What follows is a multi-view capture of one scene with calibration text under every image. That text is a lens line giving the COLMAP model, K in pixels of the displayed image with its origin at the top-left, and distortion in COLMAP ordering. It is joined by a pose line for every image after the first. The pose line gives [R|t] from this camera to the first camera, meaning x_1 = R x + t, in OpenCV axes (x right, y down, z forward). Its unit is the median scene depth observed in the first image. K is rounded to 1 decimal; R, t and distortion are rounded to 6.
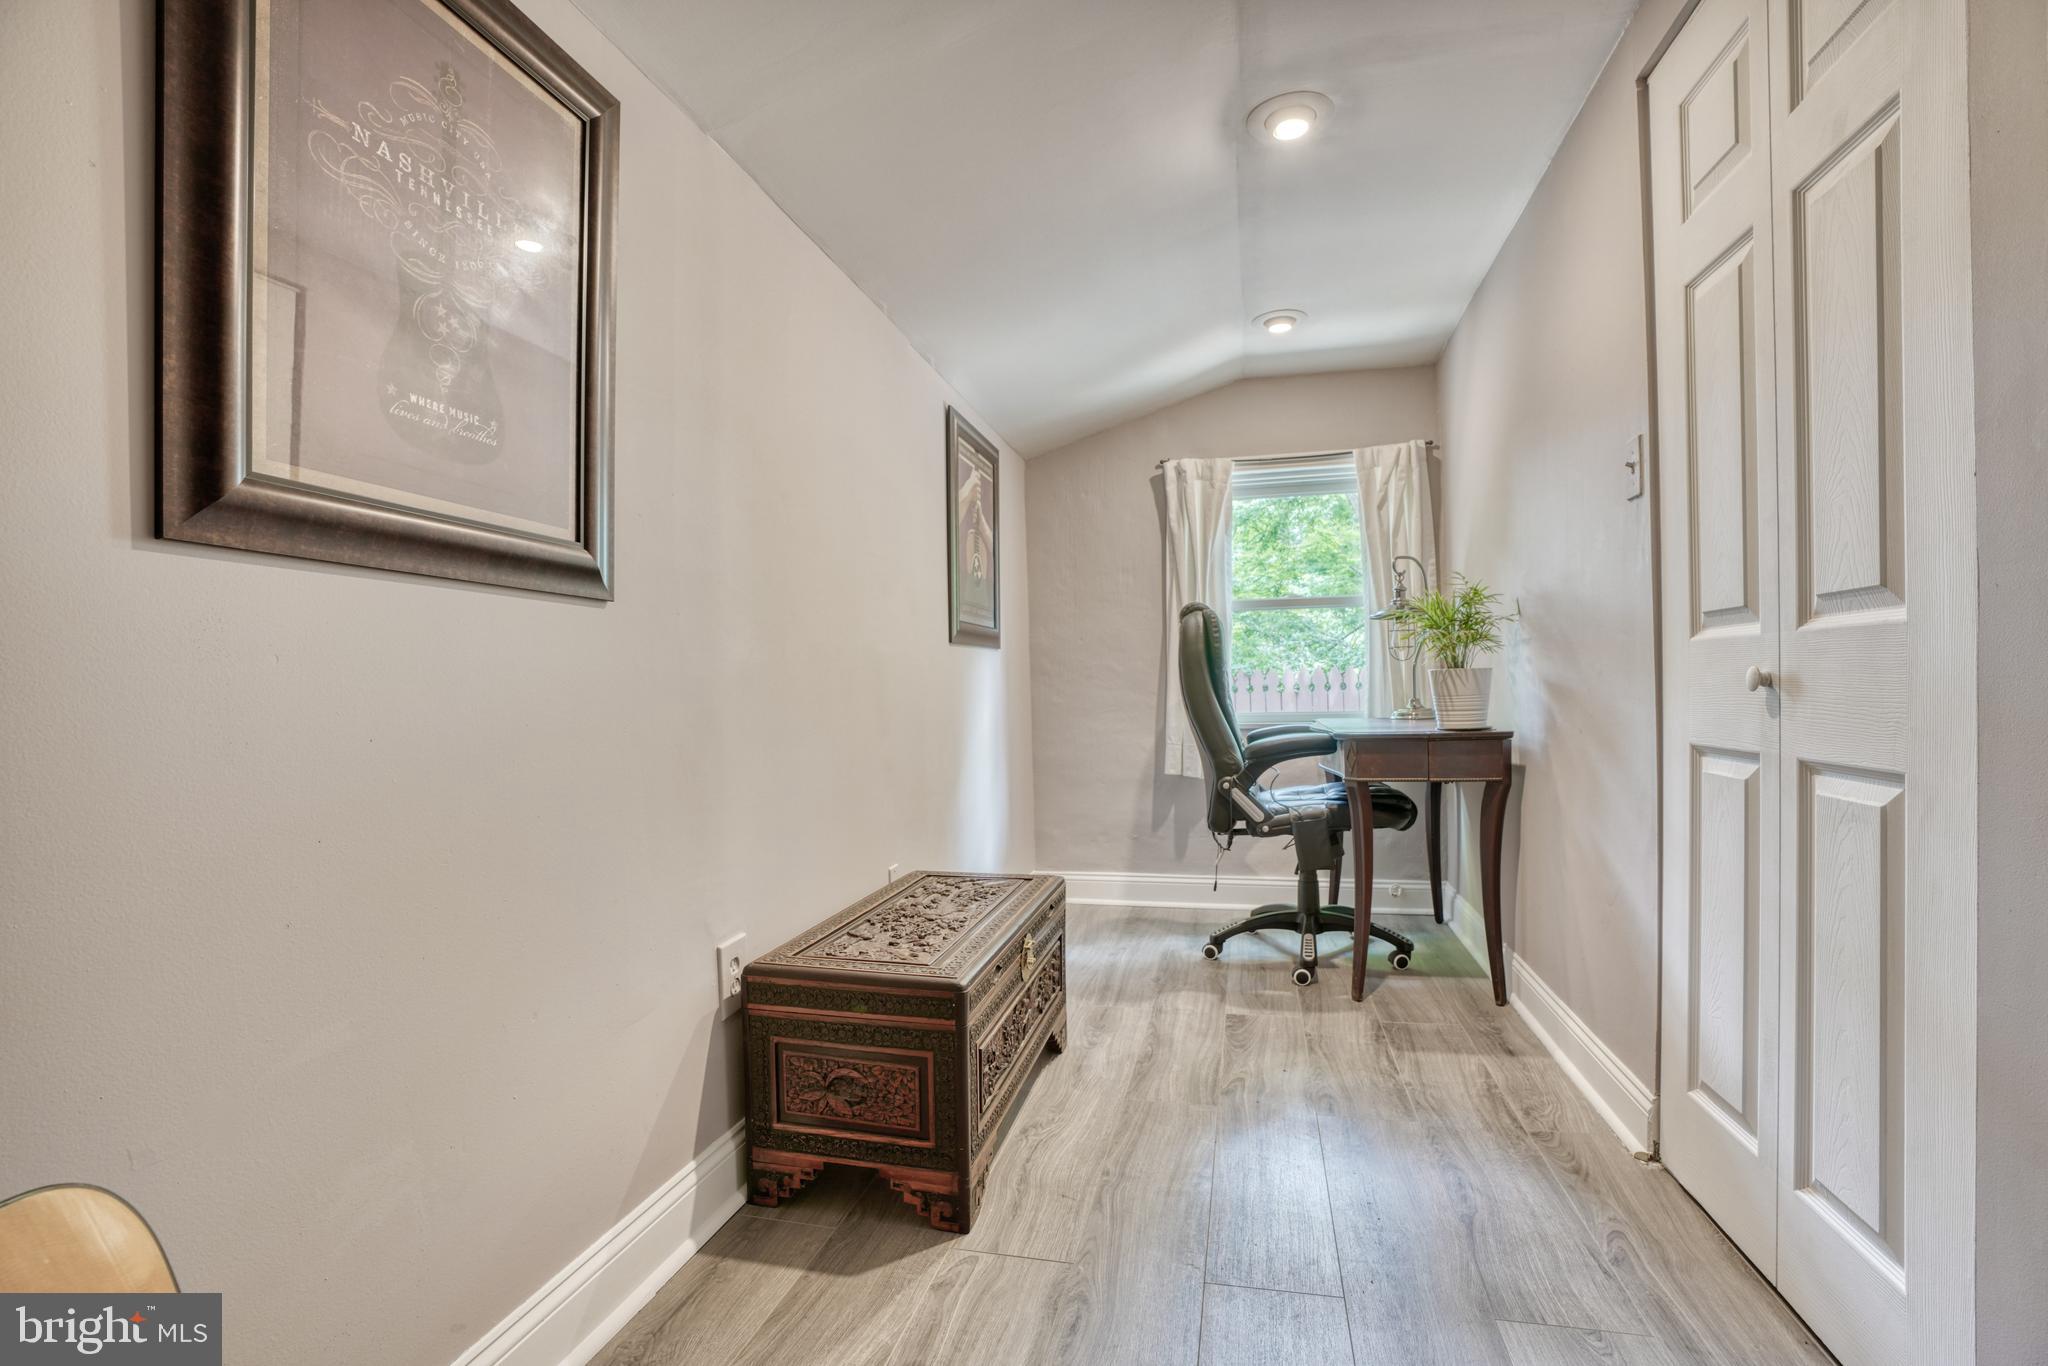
lens RADIAL K [[963.6, 0, 1013.0], [0, 963.6, 703.7], [0, 0, 1]] dist [-0.086696, 0.038368]
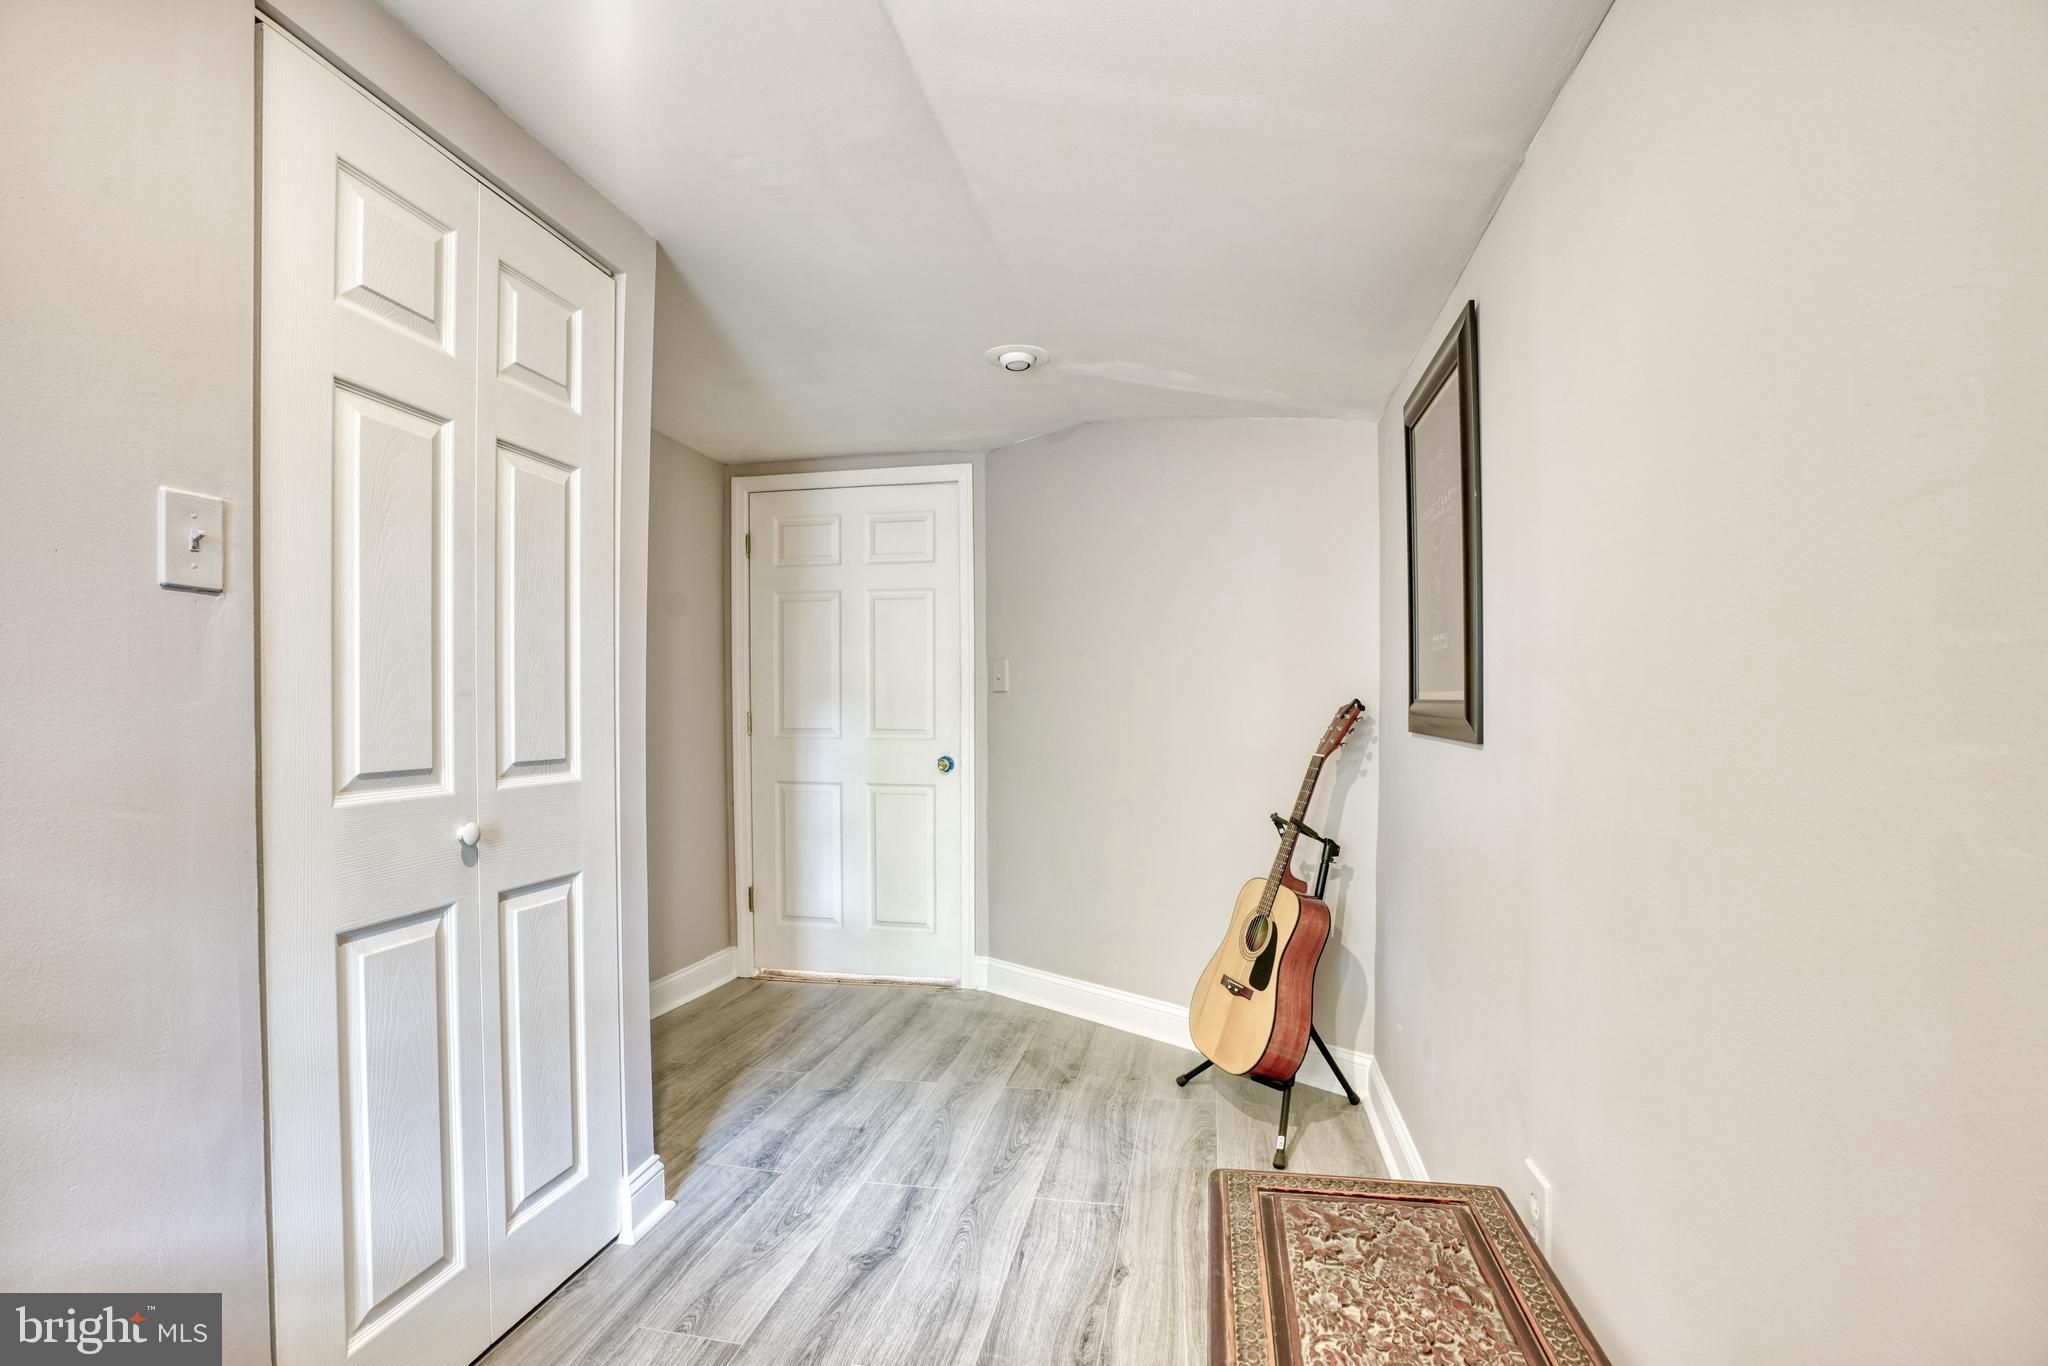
lens RADIAL K [[963.6, 0, 1013.0], [0, 963.6, 703.7], [0, 0, 1]] dist [-0.086696, 0.038368]
pose [[-0.999034, 0.021702, -0.038219, 0.188366], [0.021268, 0.999705, 0.011743, -0.190042], [0.038462, 0.010919, -0.999200, 2.204976]]
